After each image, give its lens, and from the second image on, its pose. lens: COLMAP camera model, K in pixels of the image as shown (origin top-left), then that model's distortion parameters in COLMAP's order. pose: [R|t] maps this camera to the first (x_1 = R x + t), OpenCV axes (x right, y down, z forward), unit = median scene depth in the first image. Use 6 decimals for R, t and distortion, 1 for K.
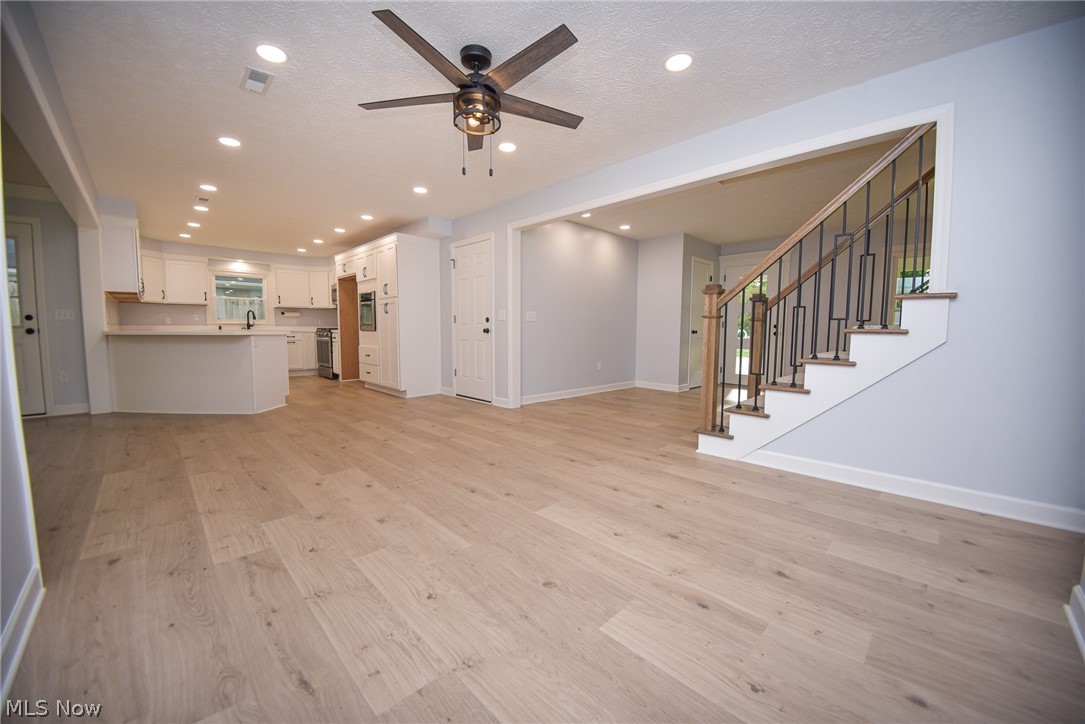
lens RADIAL K [[401.2, 0, 547.9], [0, 401.2, 362.3], [0, 0, 1]] dist [-0.023326, -0.002011]
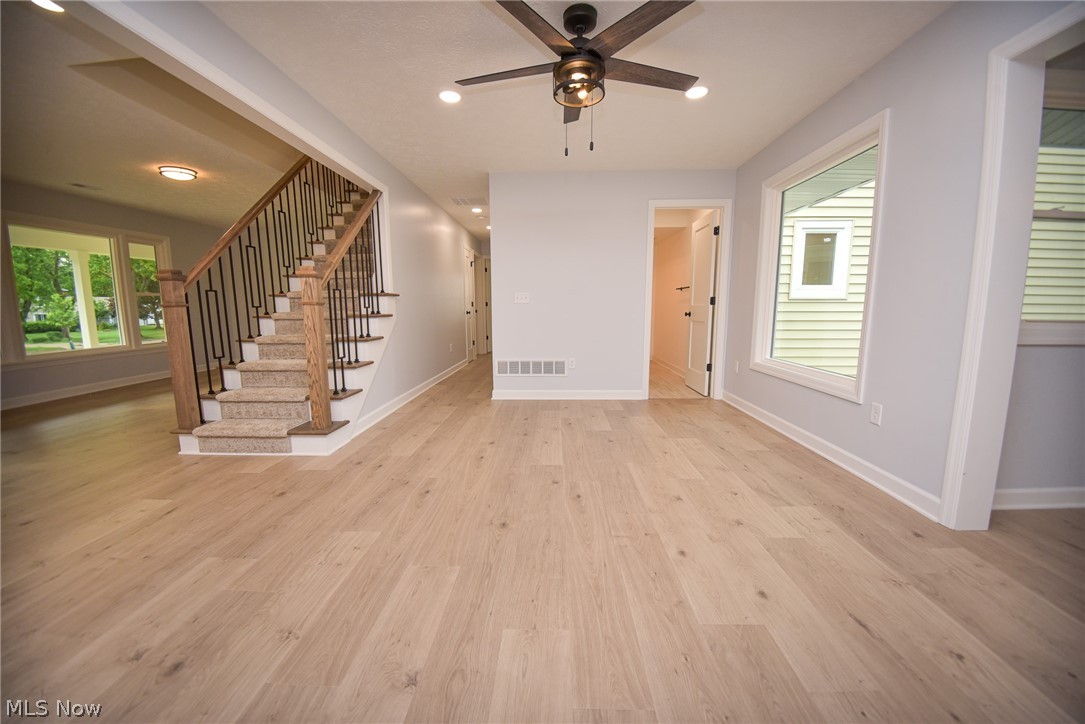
lens RADIAL K [[401.2, 0, 553.0], [0, 401.2, 358.5], [0, 0, 1]] dist [-0.023326, -0.002011]
pose [[-0.692883, -0.096670, 0.714540, -0.779395], [0.061859, 0.979349, 0.192481, -0.168483], [-0.718391, 0.177567, -0.672595, 1.617462]]
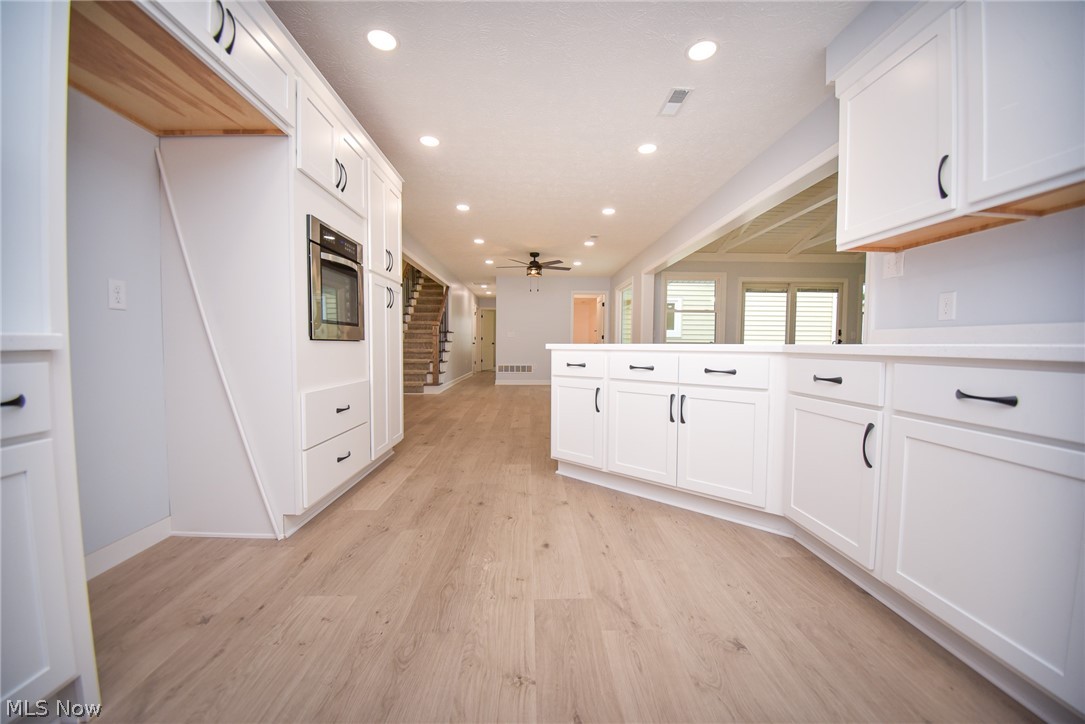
lens RADIAL K [[401.2, 0, 547.8], [0, 401.2, 361.0], [0, 0, 1]] dist [-0.023326, -0.002011]
pose [[-0.733309, -0.039037, 0.678773, -2.187315], [0.046538, 0.993127, 0.107393, -0.239332], [-0.678300, 0.110342, -0.726453, 2.989734]]
